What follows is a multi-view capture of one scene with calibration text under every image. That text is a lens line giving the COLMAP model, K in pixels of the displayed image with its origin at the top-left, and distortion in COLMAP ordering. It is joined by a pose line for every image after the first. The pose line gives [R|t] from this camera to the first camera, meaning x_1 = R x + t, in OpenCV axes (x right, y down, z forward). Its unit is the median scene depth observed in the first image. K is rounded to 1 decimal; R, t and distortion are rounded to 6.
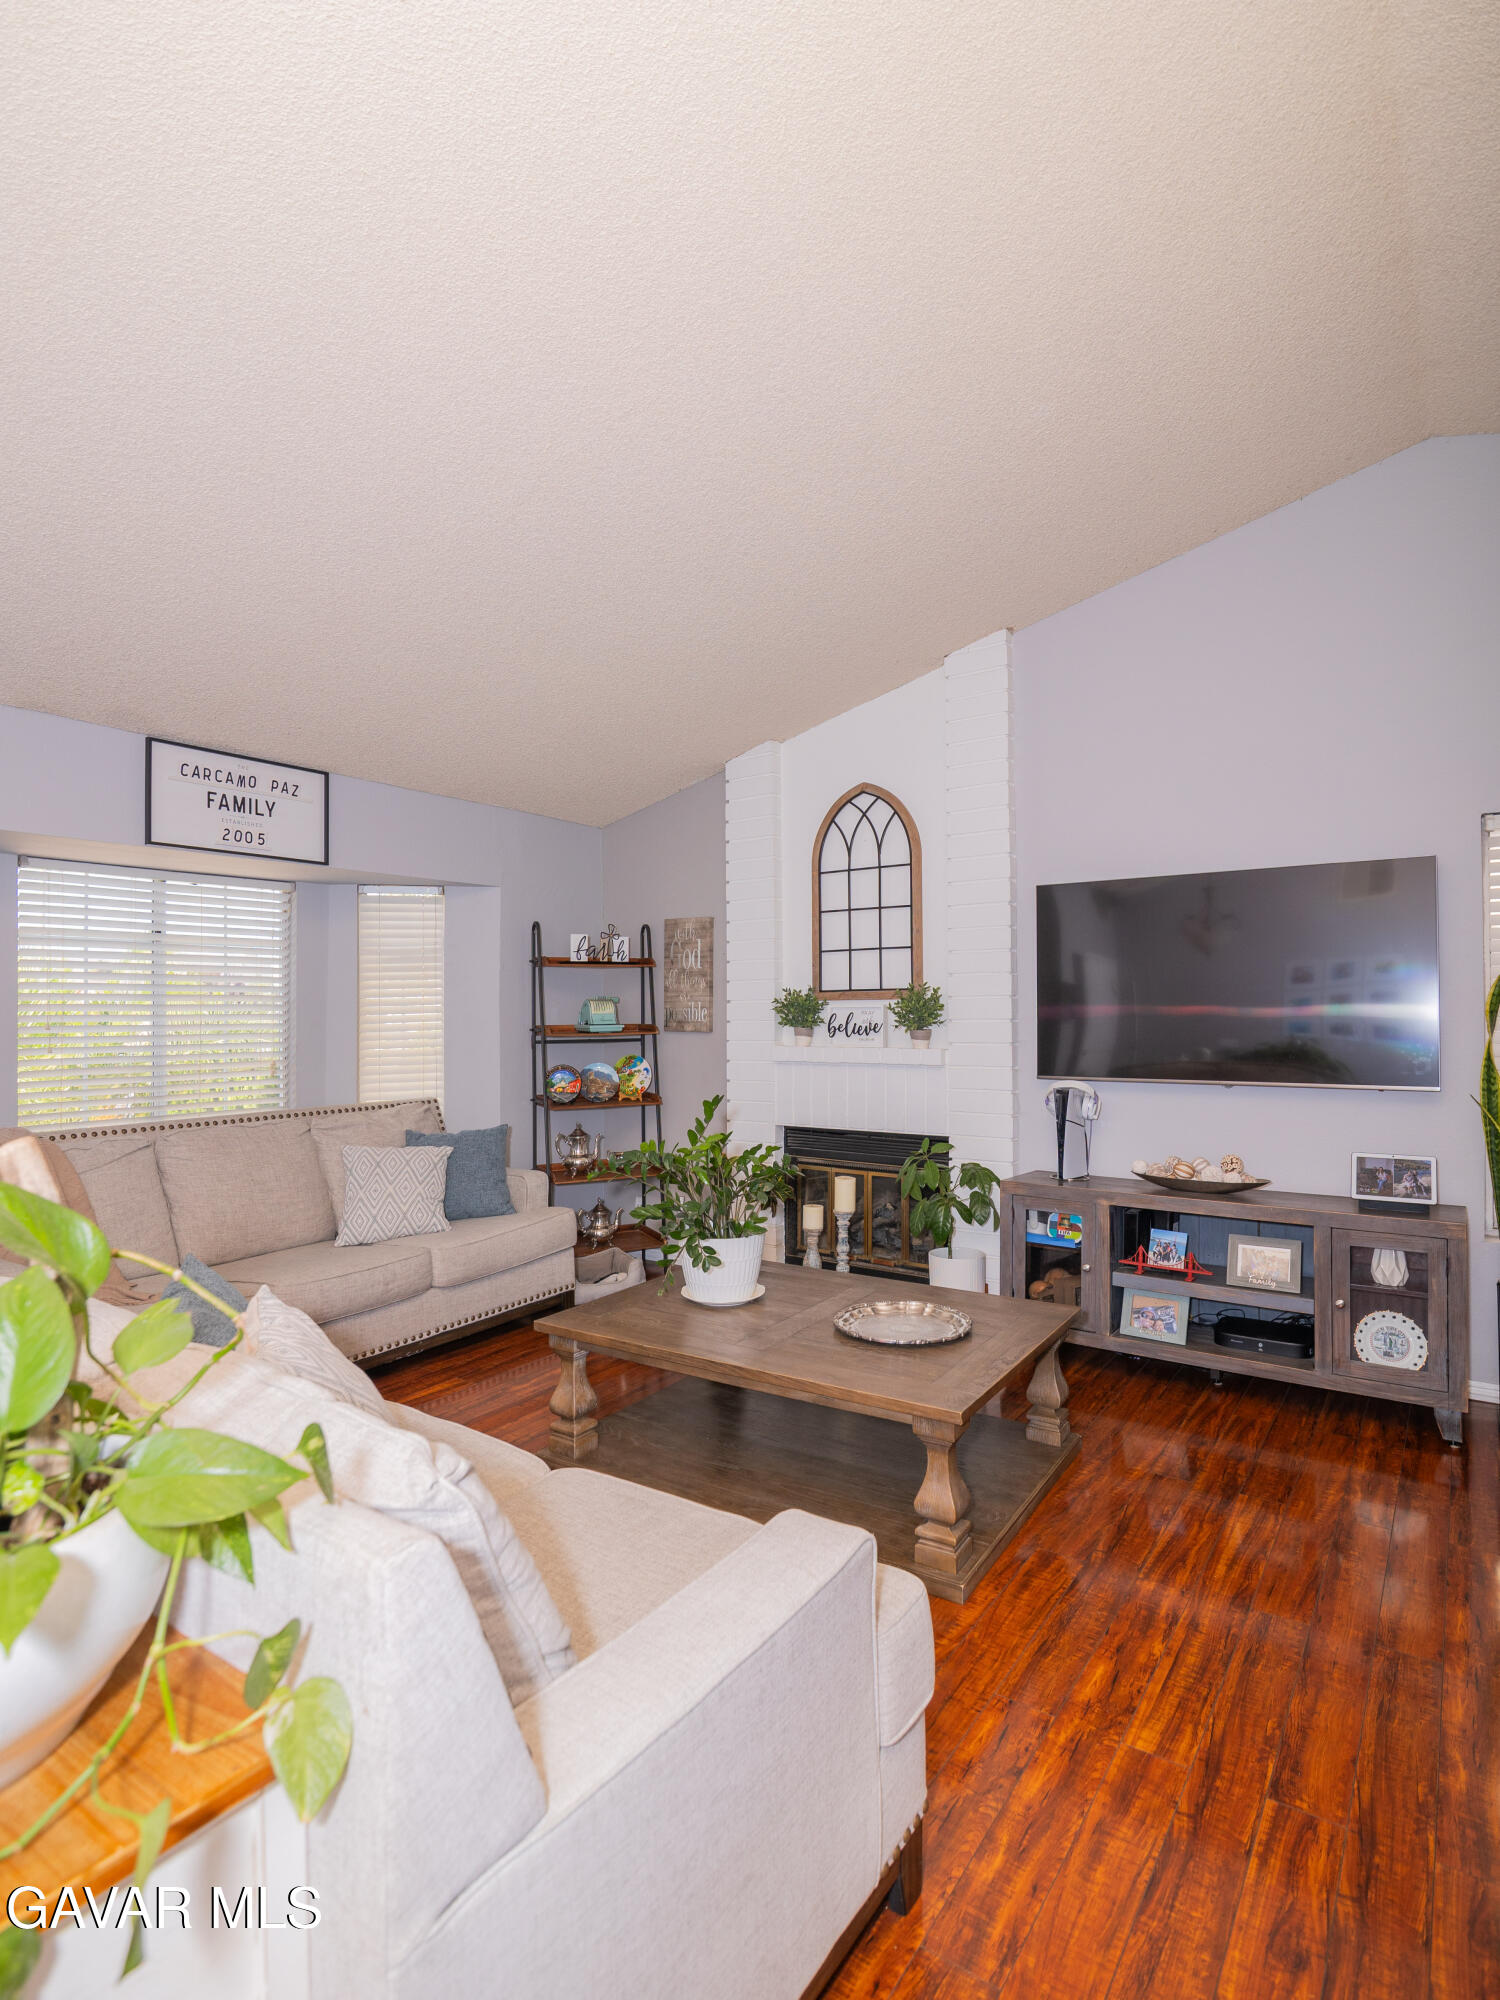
lens RADIAL K [[1026.2, 0, 748.0], [0, 1026.2, 992.5], [0, 0, 1]] dist [-0.017428, -0.000487]
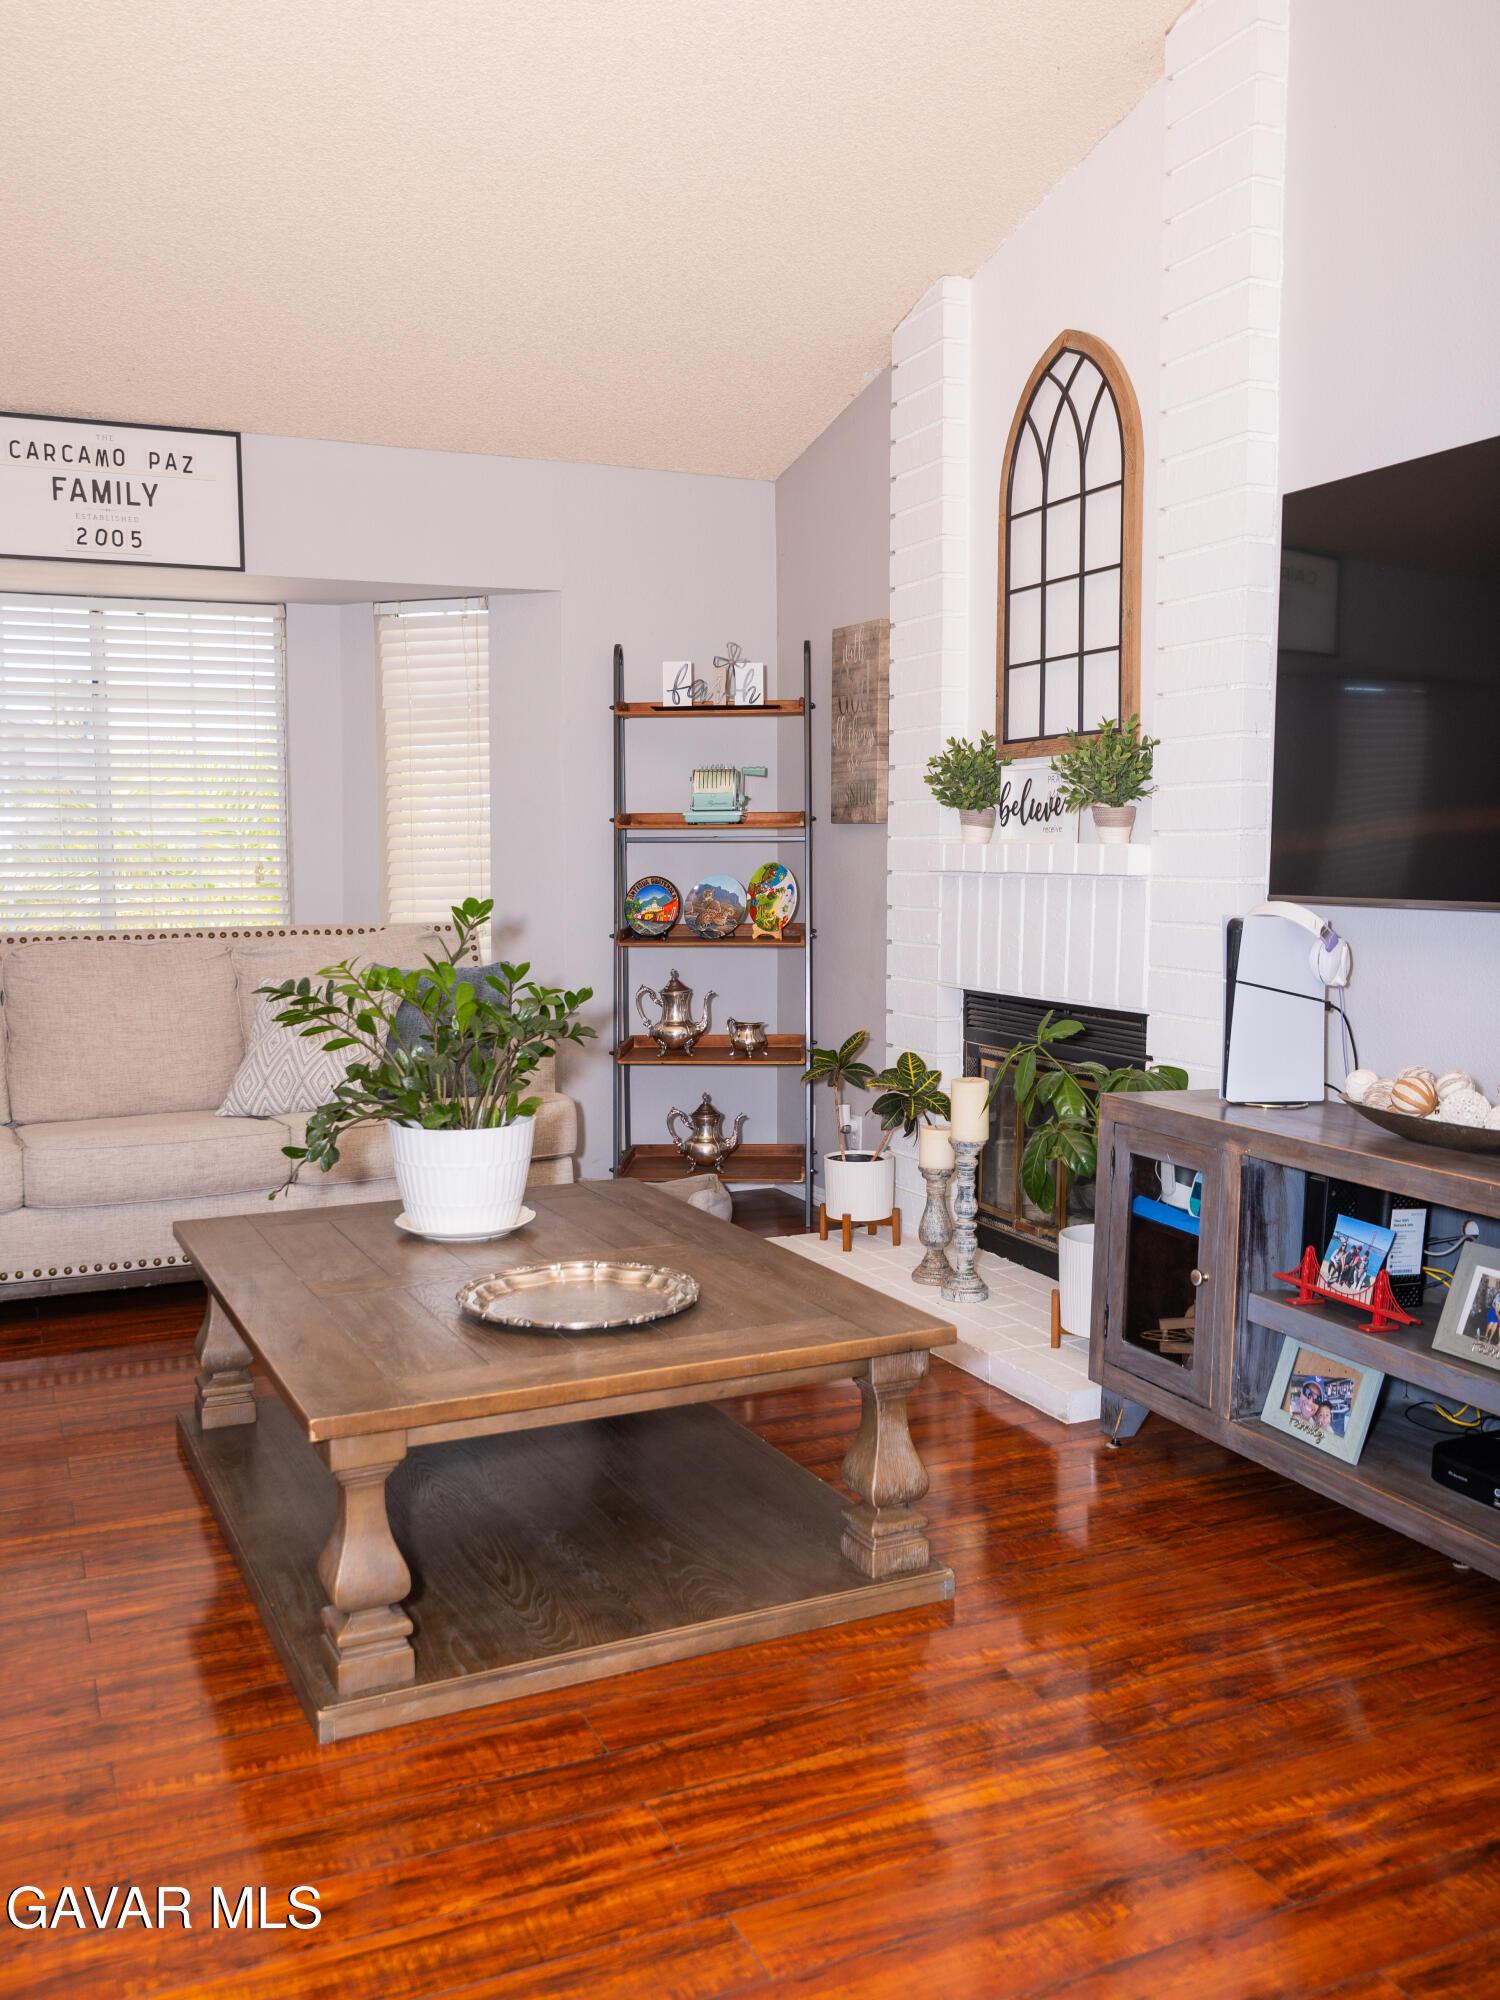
lens RADIAL K [[1692.9, 0, 743.0], [0, 1692.9, 978.3], [0, 0, 1]] dist [-0.000632, 0.001274]
pose [[0.858567, 0.043143, -0.510883, 0.465984], [0.008038, 0.995198, 0.097551, 0.038800], [0.512639, -0.087860, 0.854097, 0.177055]]
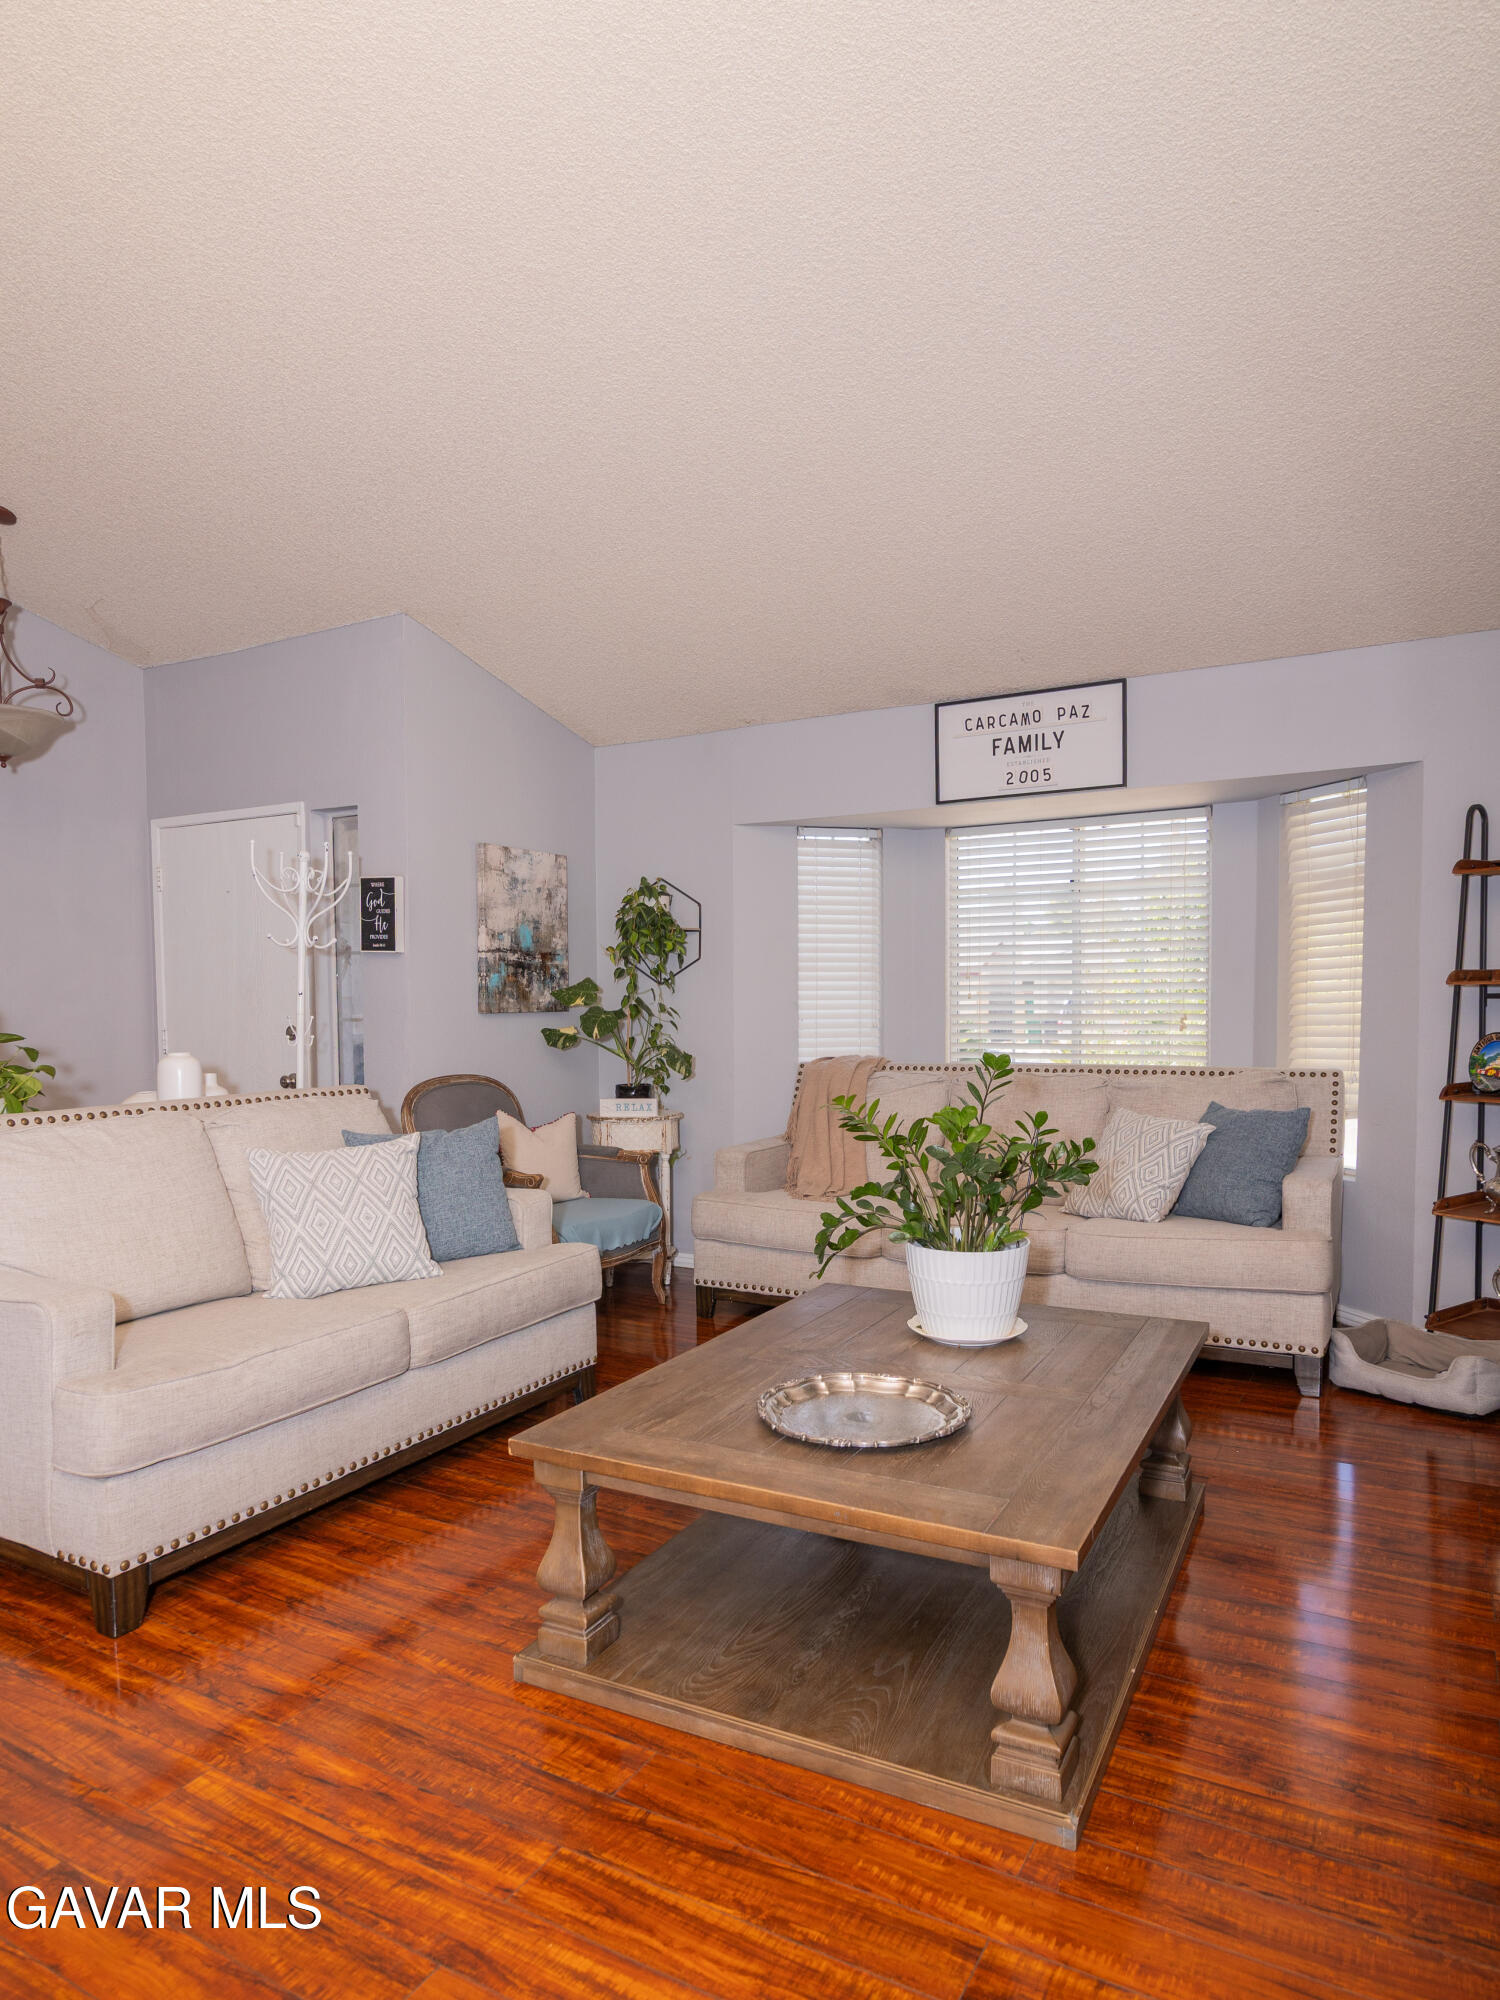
lens RADIAL K [[1217.8, 0, 775.9], [0, 1217.8, 1064.6], [0, 0, 1]] dist [-0.010619, -0.000775]
pose [[0.111183, 0.057125, -0.992157, 0.591413], [0.026406, 0.997824, 0.060410, 0.040630], [0.993449, -0.032915, 0.109433, 0.581447]]
